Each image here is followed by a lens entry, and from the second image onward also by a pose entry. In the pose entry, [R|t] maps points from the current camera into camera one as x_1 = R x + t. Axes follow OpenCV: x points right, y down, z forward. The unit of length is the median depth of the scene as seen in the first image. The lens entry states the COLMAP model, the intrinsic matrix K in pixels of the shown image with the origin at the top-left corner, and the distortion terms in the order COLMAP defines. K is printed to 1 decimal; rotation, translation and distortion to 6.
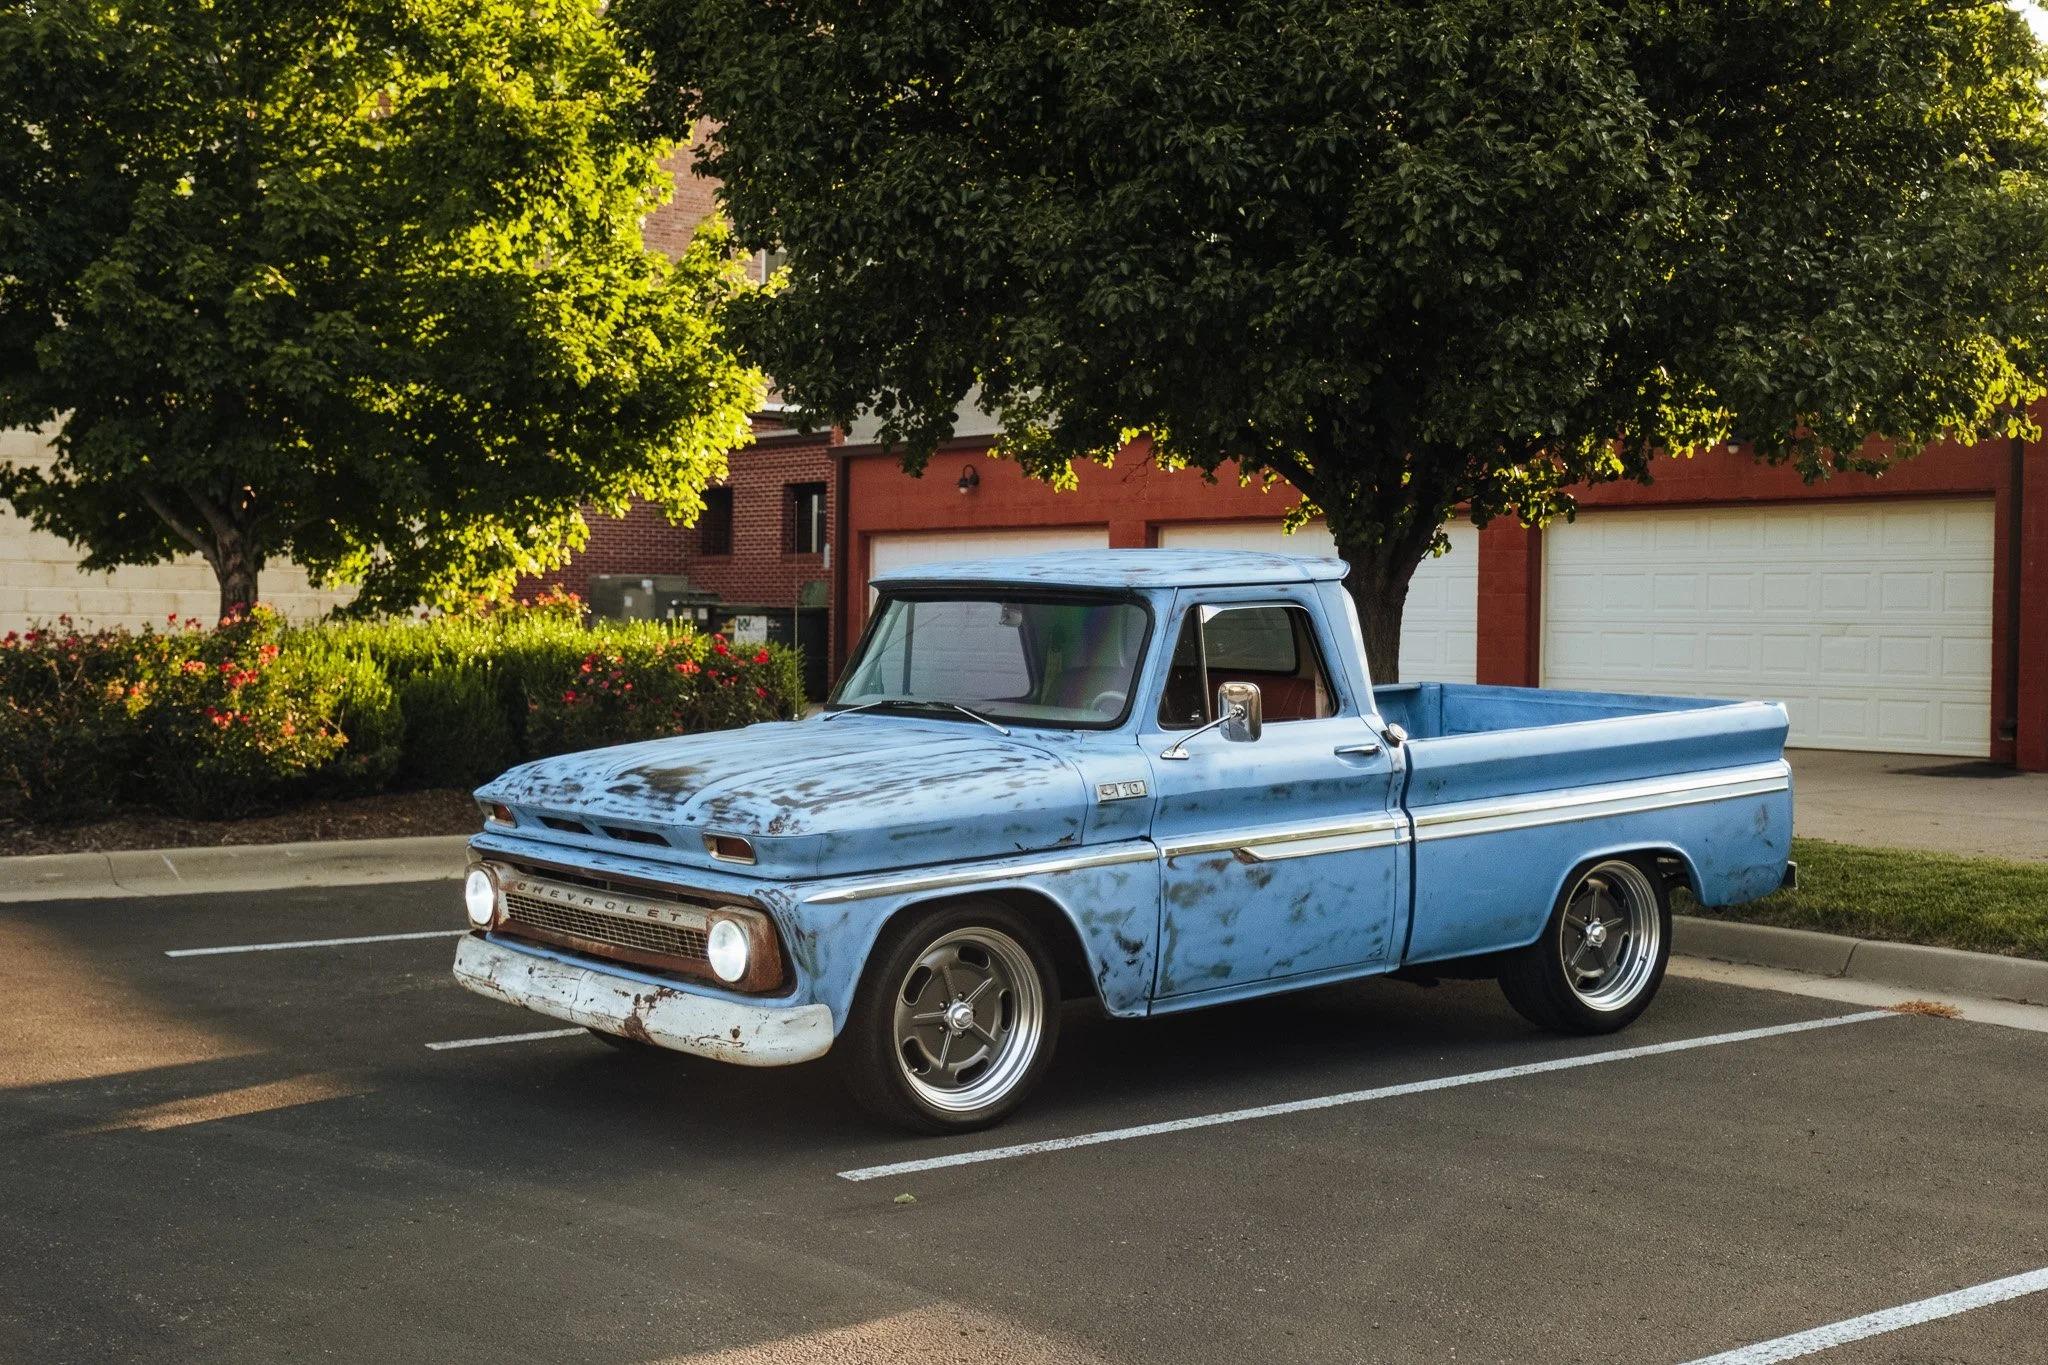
lens RADIAL K [[2634.4, 0, 1052.0], [0, 2634.4, 689.0], [0, 0, 1]] dist [0.015238, 0.000000]
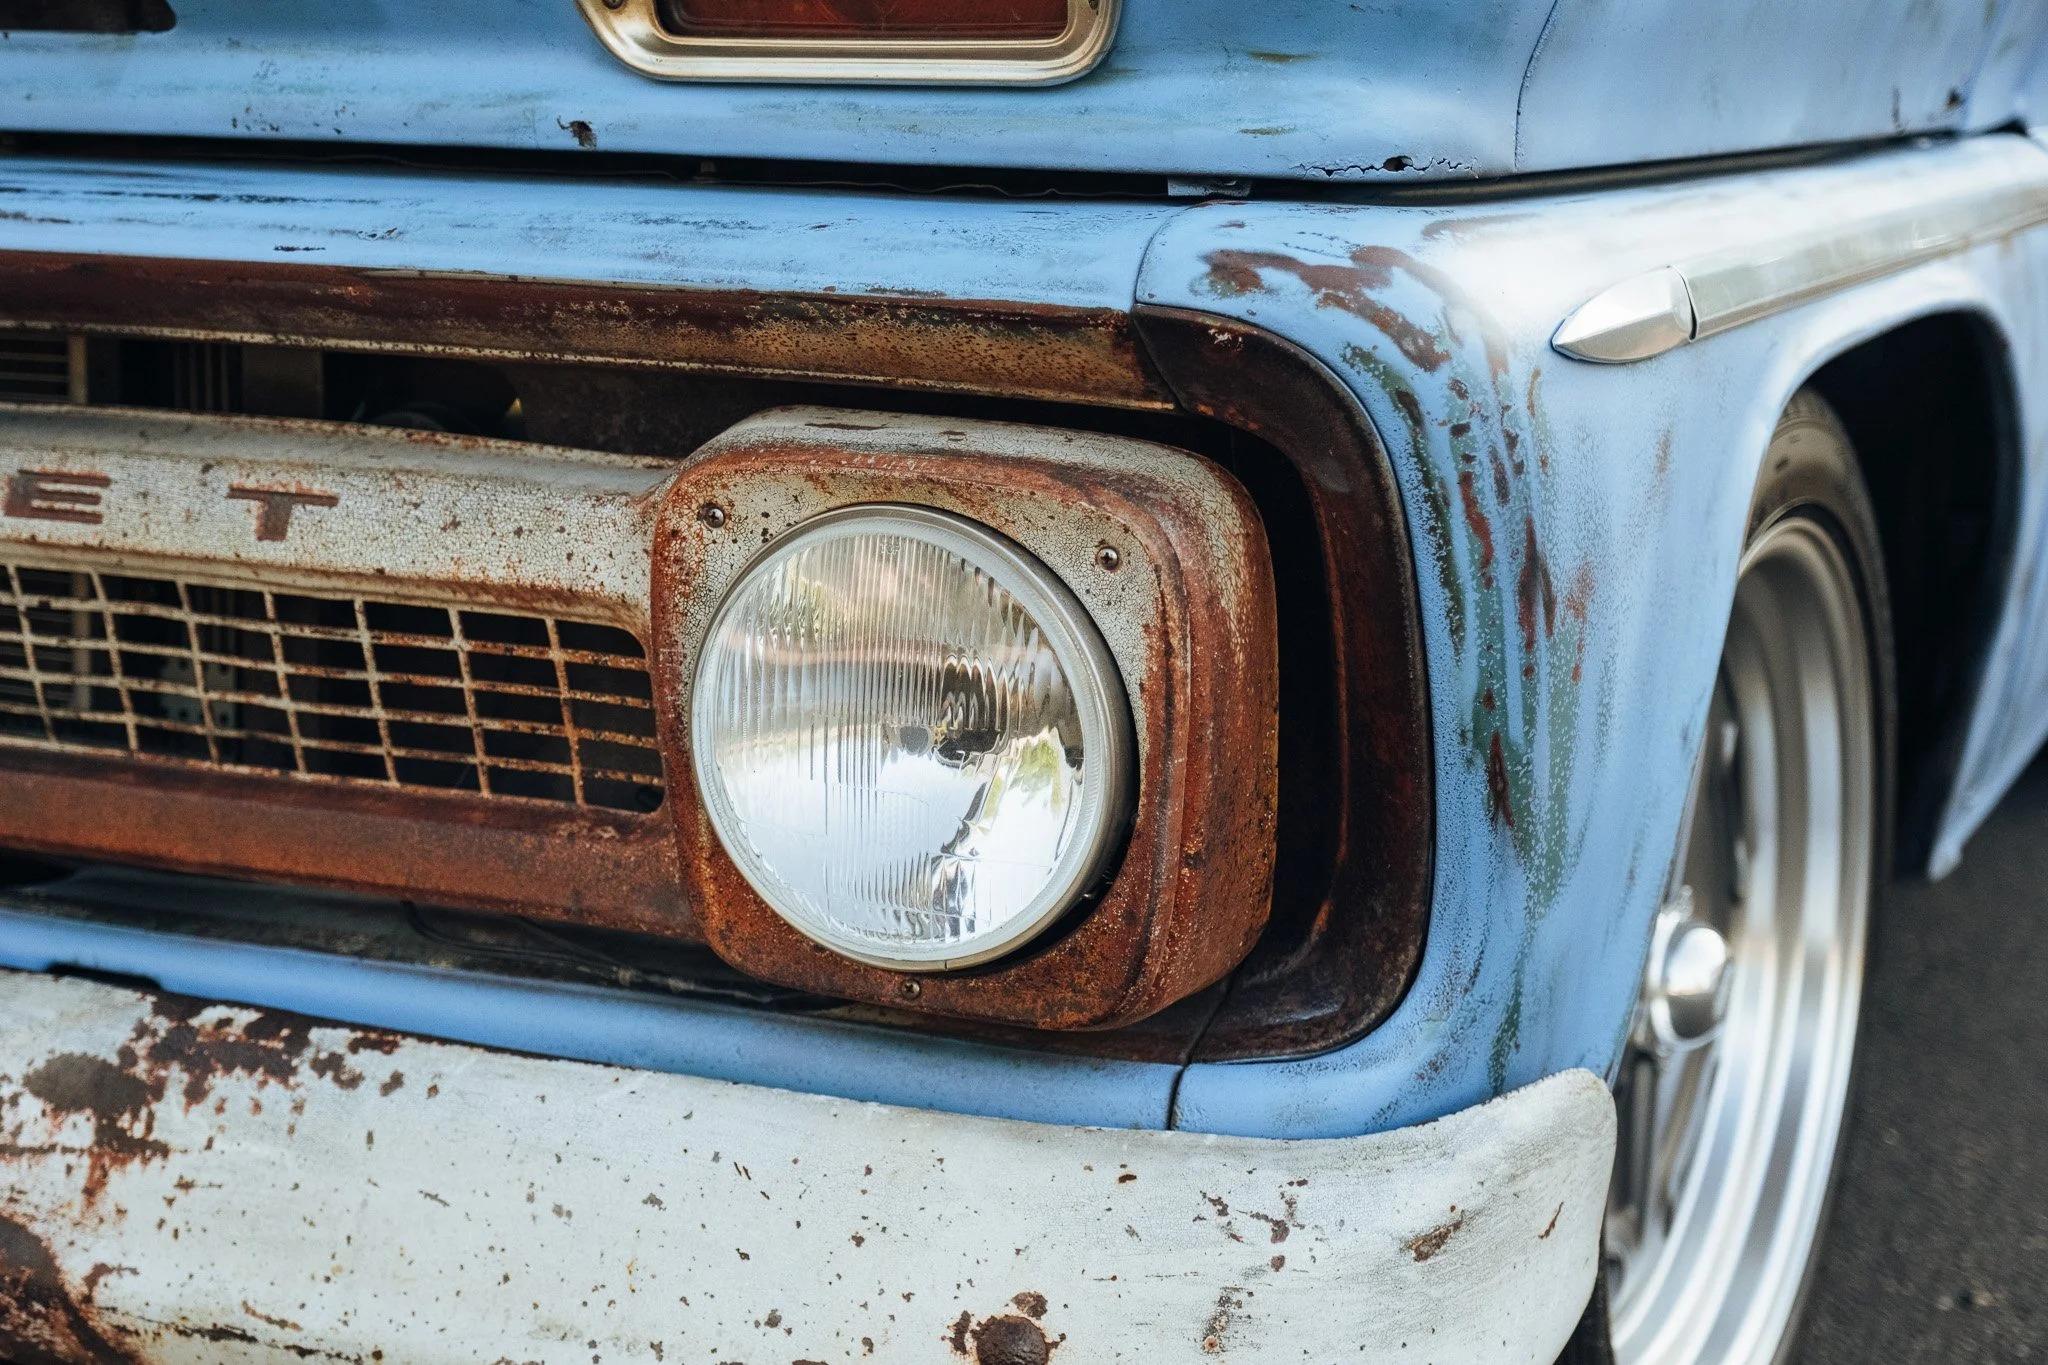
lens RADIAL K [[3104.1, 0, 967.9], [0, 3104.1, 667.7], [0, 0, 1]] dist [0.042388, 0.000000]
pose [[0.912227, -0.059550, 0.405334, -0.167258], [0.005175, 0.990976, 0.133942, 0.068463], [-0.409652, -0.120088, 0.904303, 0.785173]]
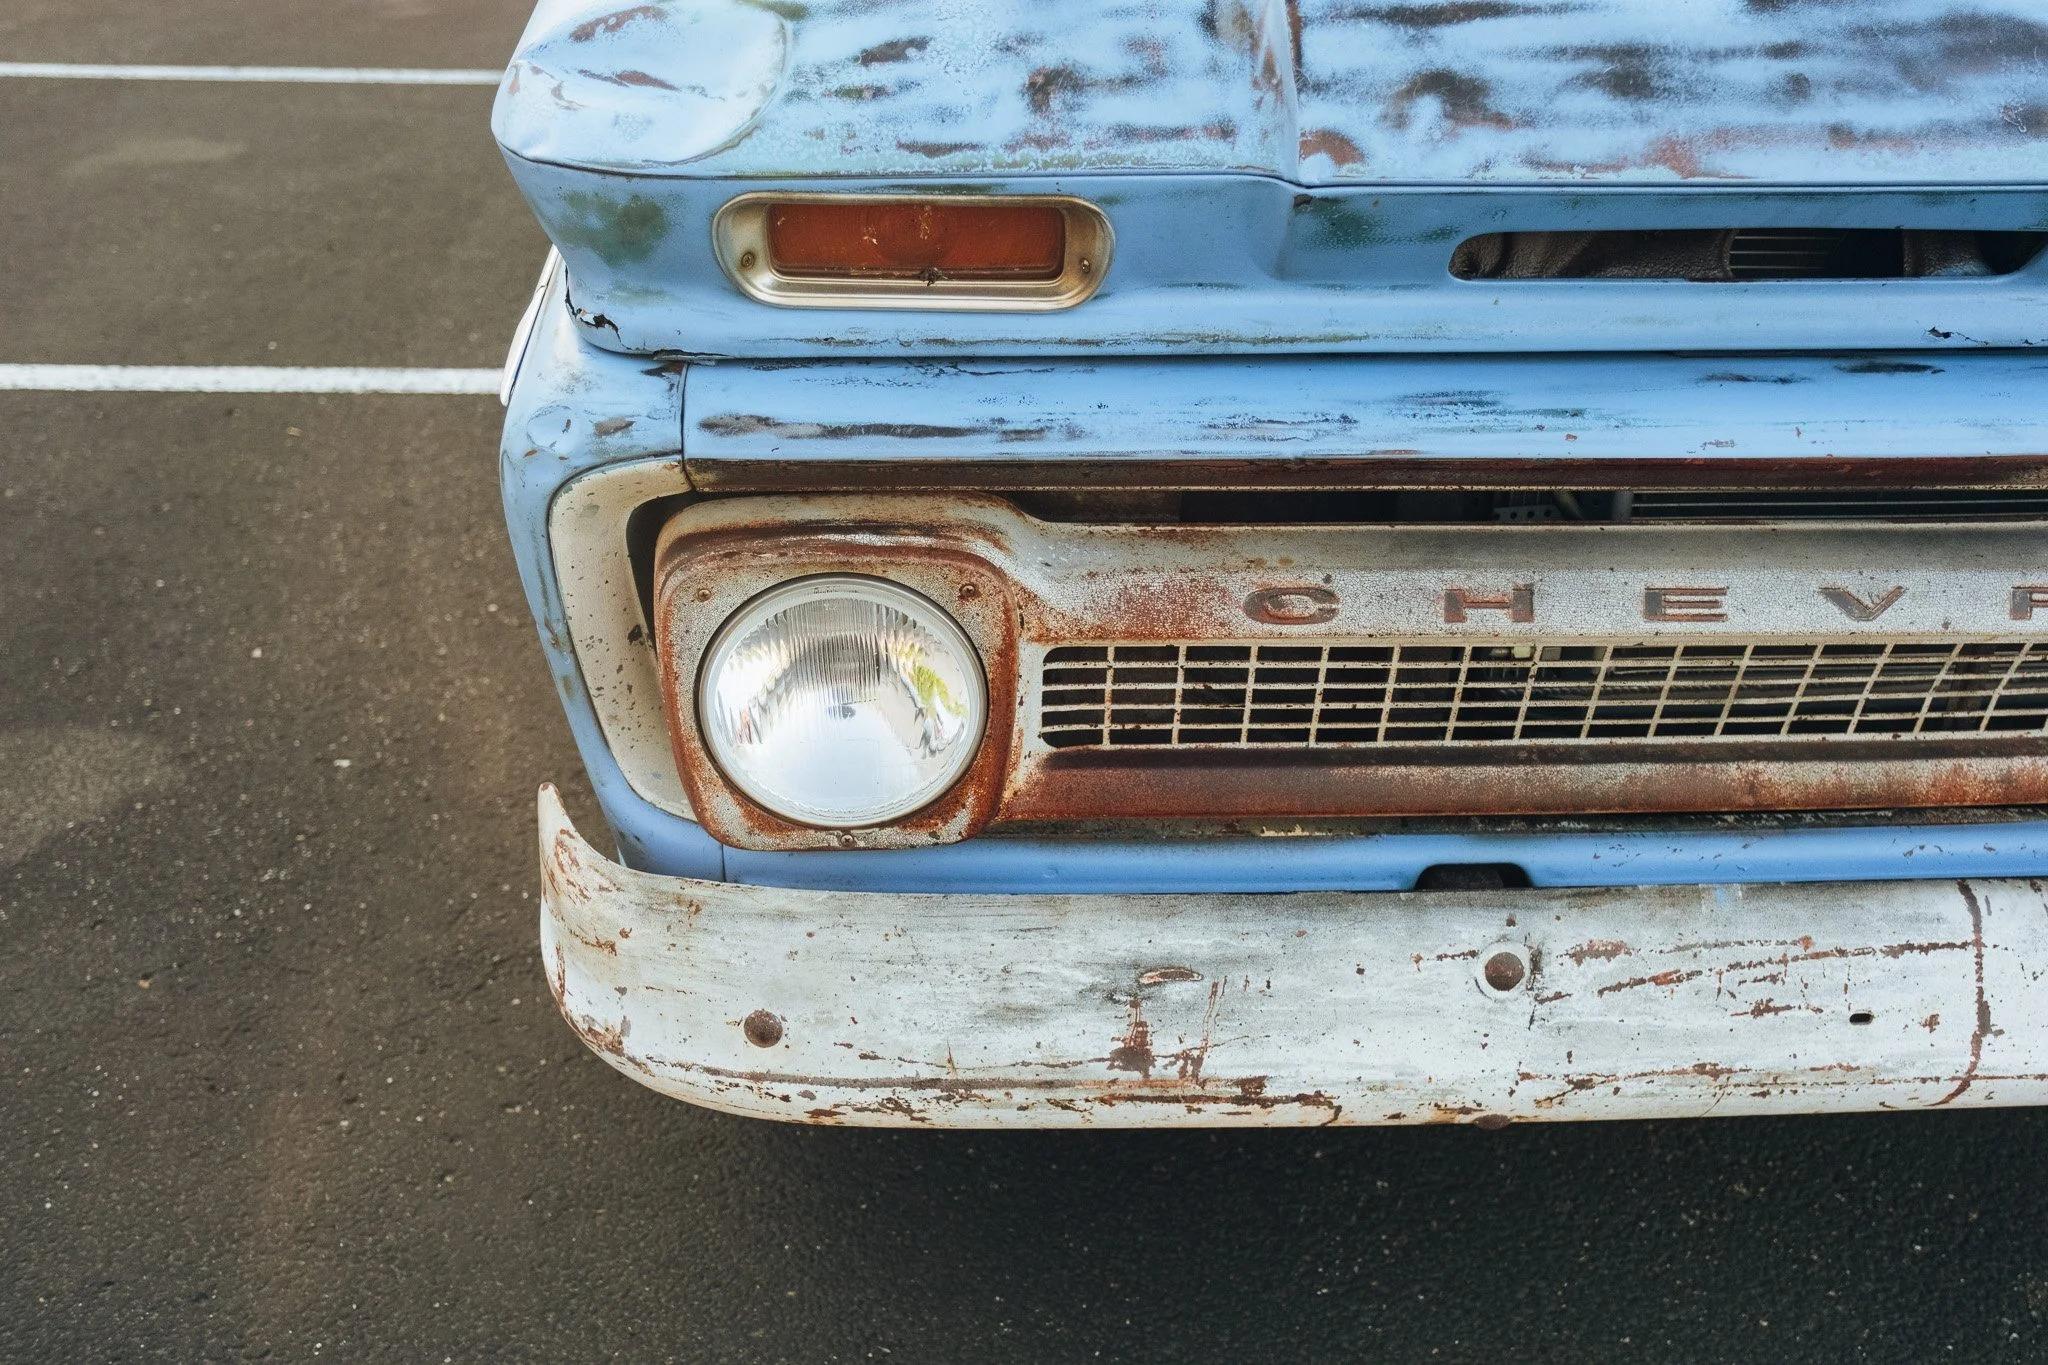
lens RADIAL K [[2102.2, 0, 1034.6], [0, 2102.2, 697.5], [0, 0, 1]] dist [-0.015142, 0.000000]
pose [[0.580258, -0.373858, 0.723555, -0.337518], [0.032077, 0.898217, 0.438380, 0.012991], [-0.813801, -0.231164, 0.533190, 0.961890]]
